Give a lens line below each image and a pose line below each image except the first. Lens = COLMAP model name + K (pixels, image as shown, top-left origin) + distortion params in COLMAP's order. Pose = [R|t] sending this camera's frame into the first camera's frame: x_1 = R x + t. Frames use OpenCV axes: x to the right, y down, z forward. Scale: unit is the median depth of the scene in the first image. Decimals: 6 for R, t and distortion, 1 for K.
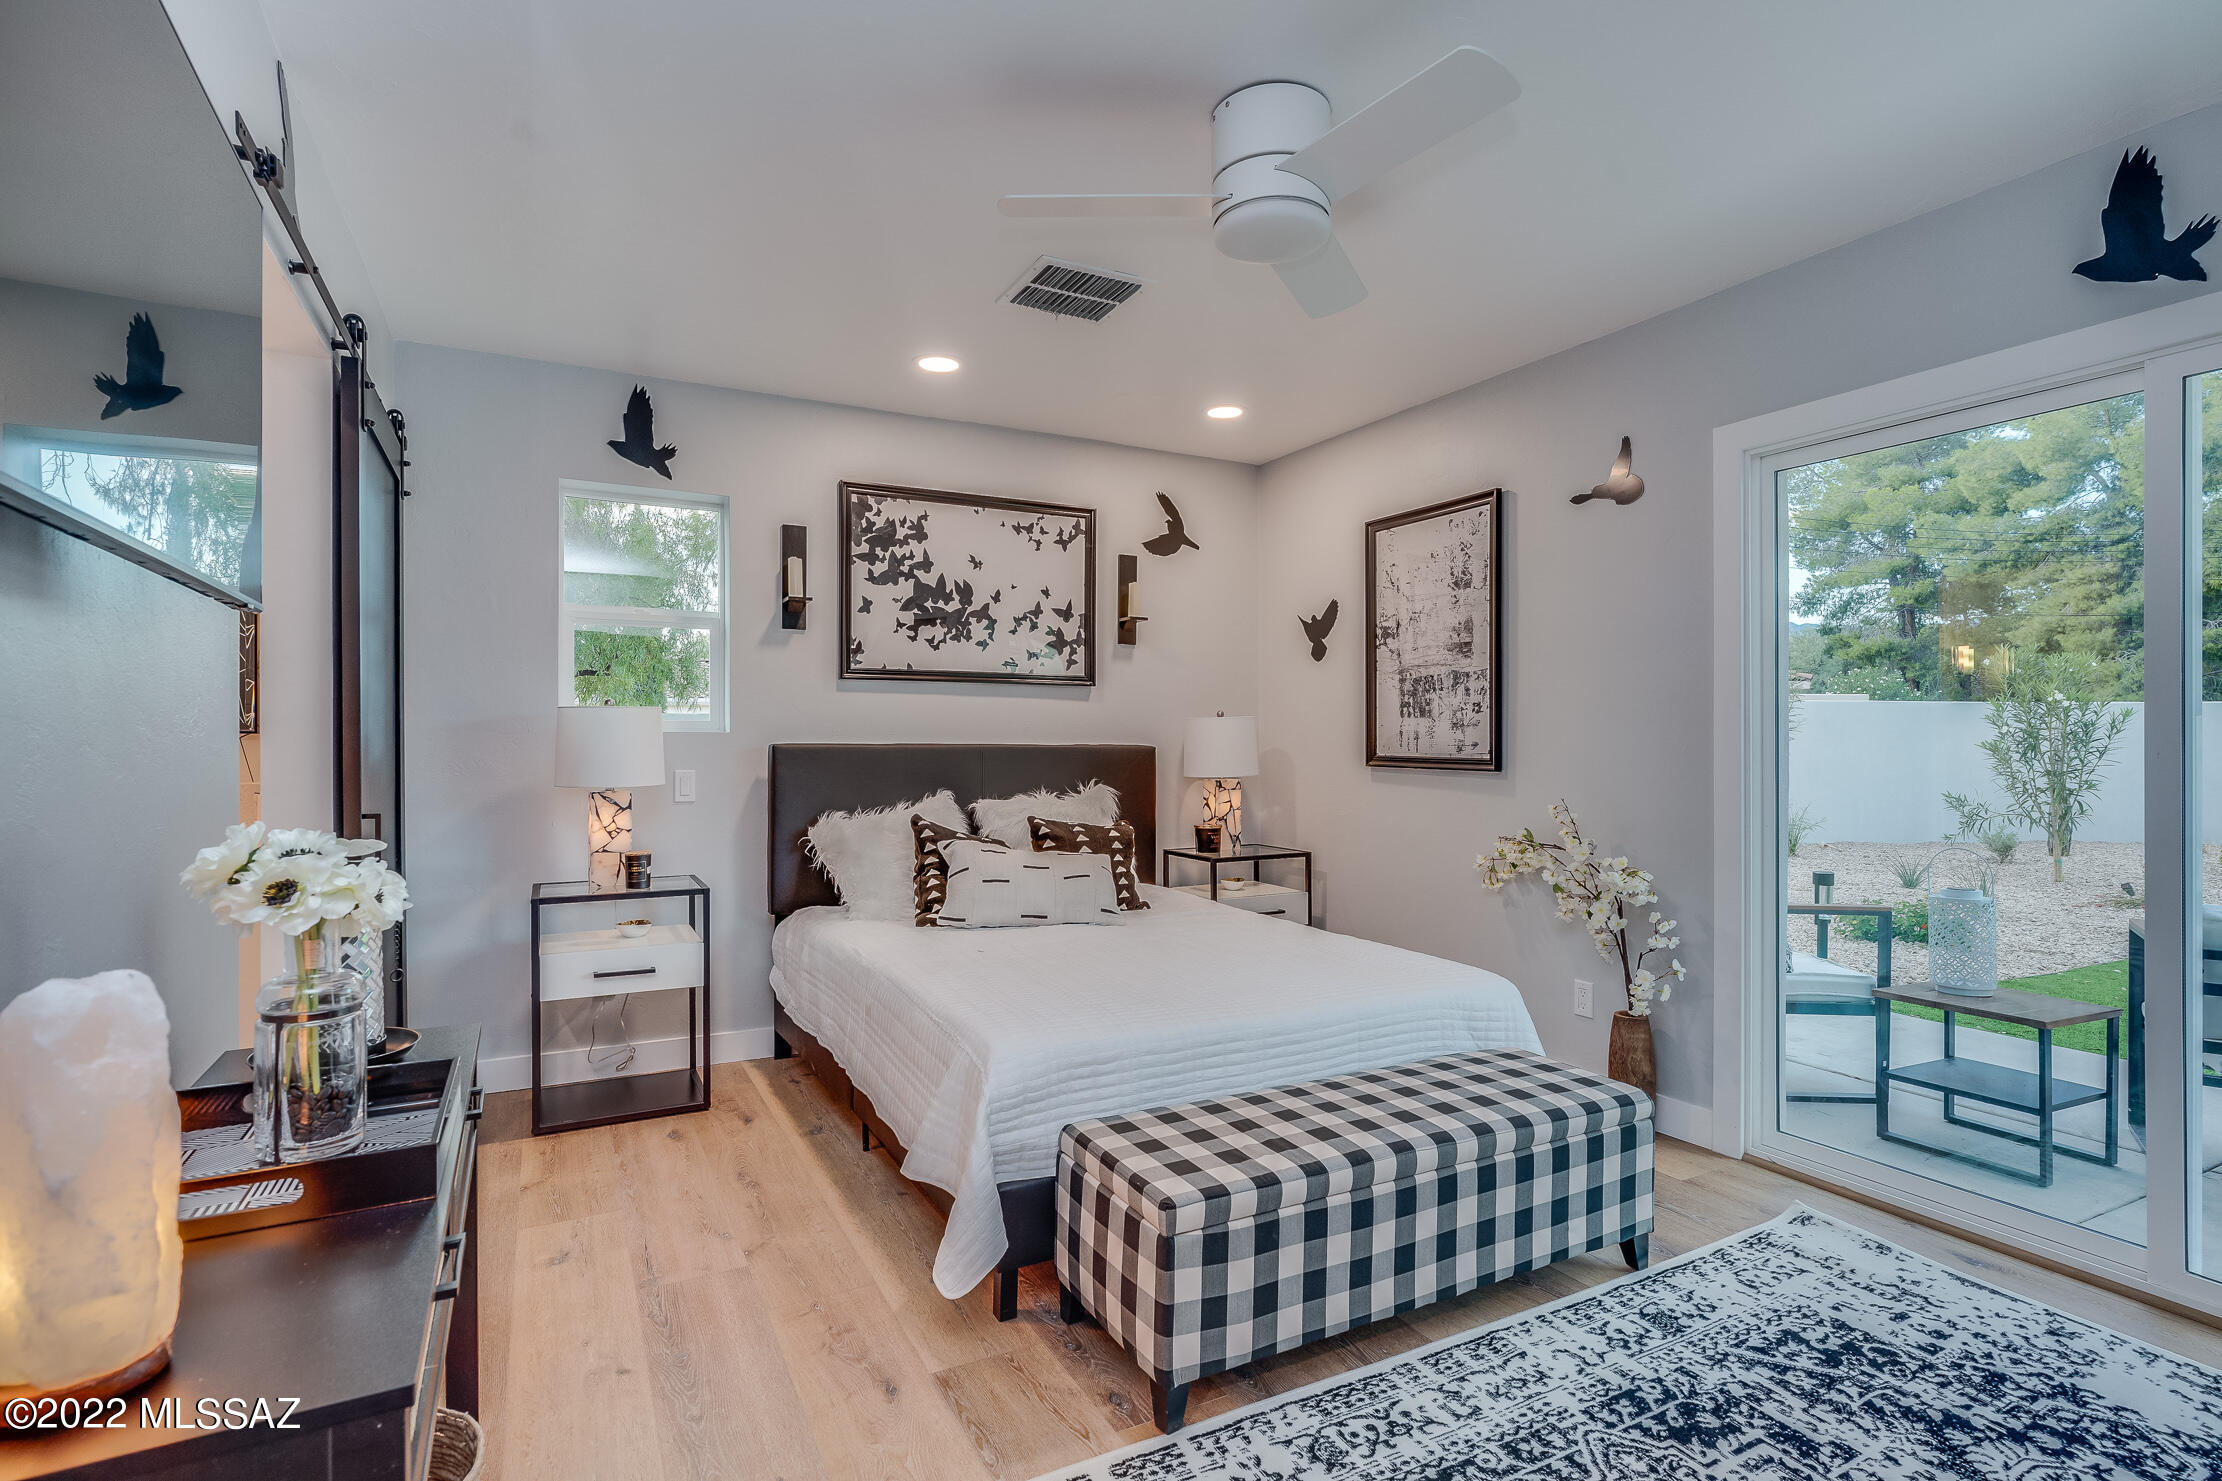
lens RADIAL K [[1077.8, 0, 1107.8], [0, 1077.8, 749.7], [0, 0, 1]] dist [-0.007666, 0.003674]
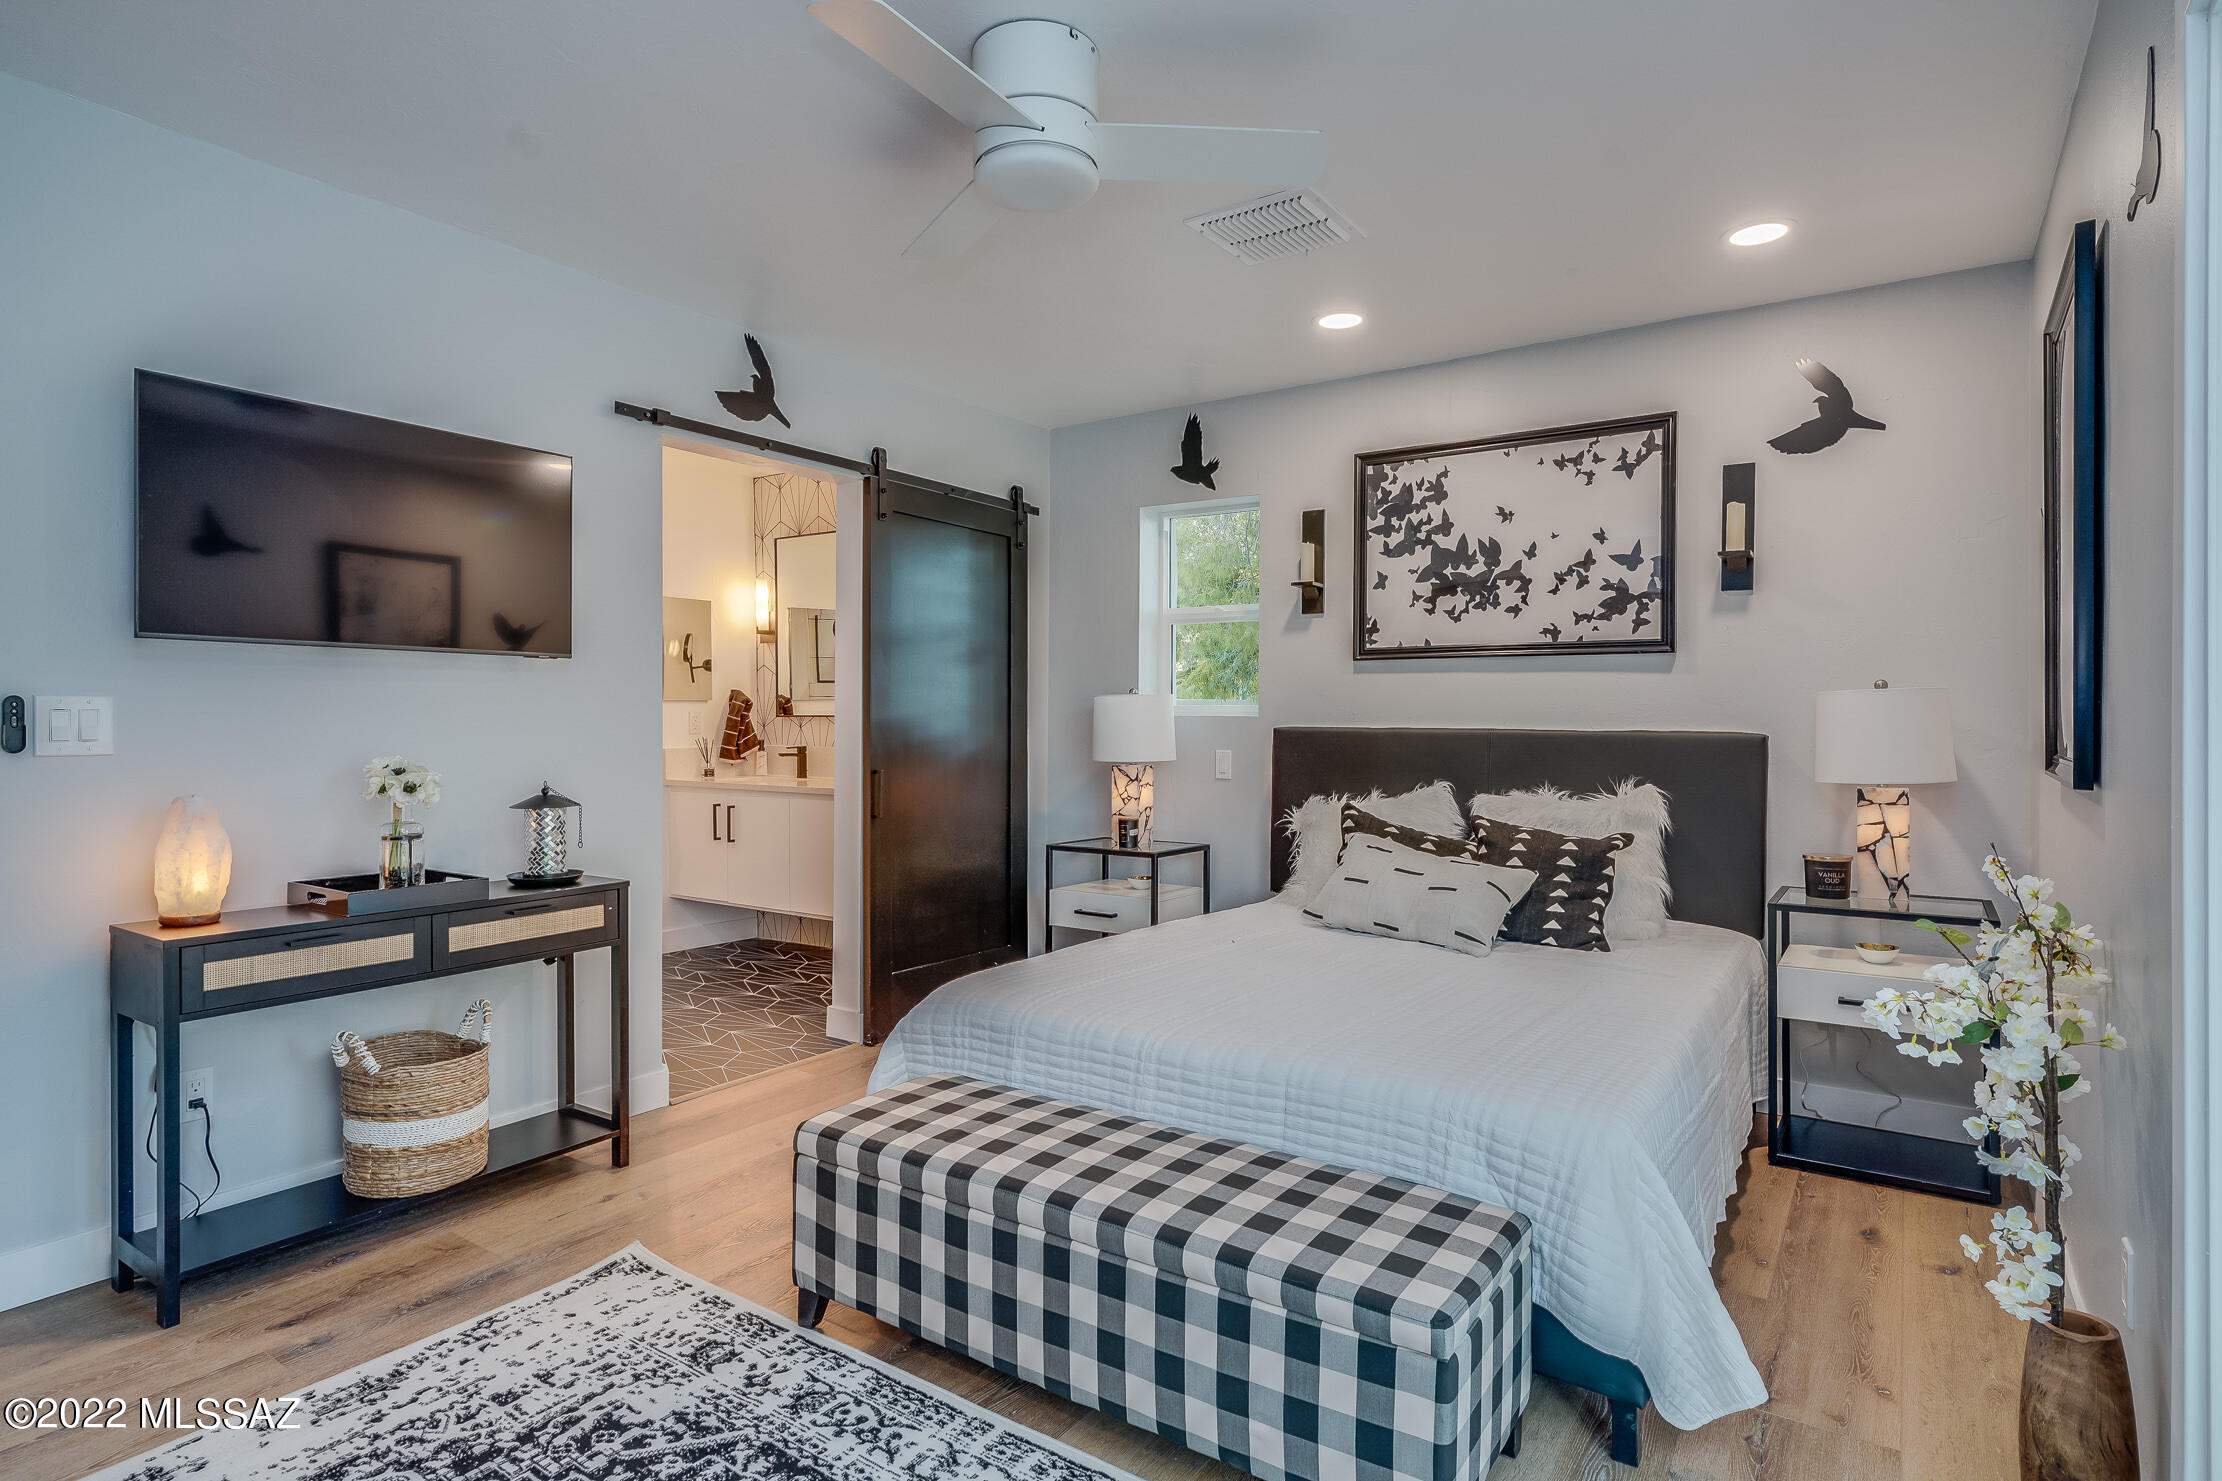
lens RADIAL K [[1185.8, 0, 1101.7], [0, 1185.8, 723.2], [0, 0, 1]] dist [-0.002658, -0.000497]
pose [[0.454043, 0.003252, -0.890974, 0.577488], [-0.012465, 0.999919, -0.002703, -0.003573], [0.890893, 0.012333, 0.454046, 0.305835]]
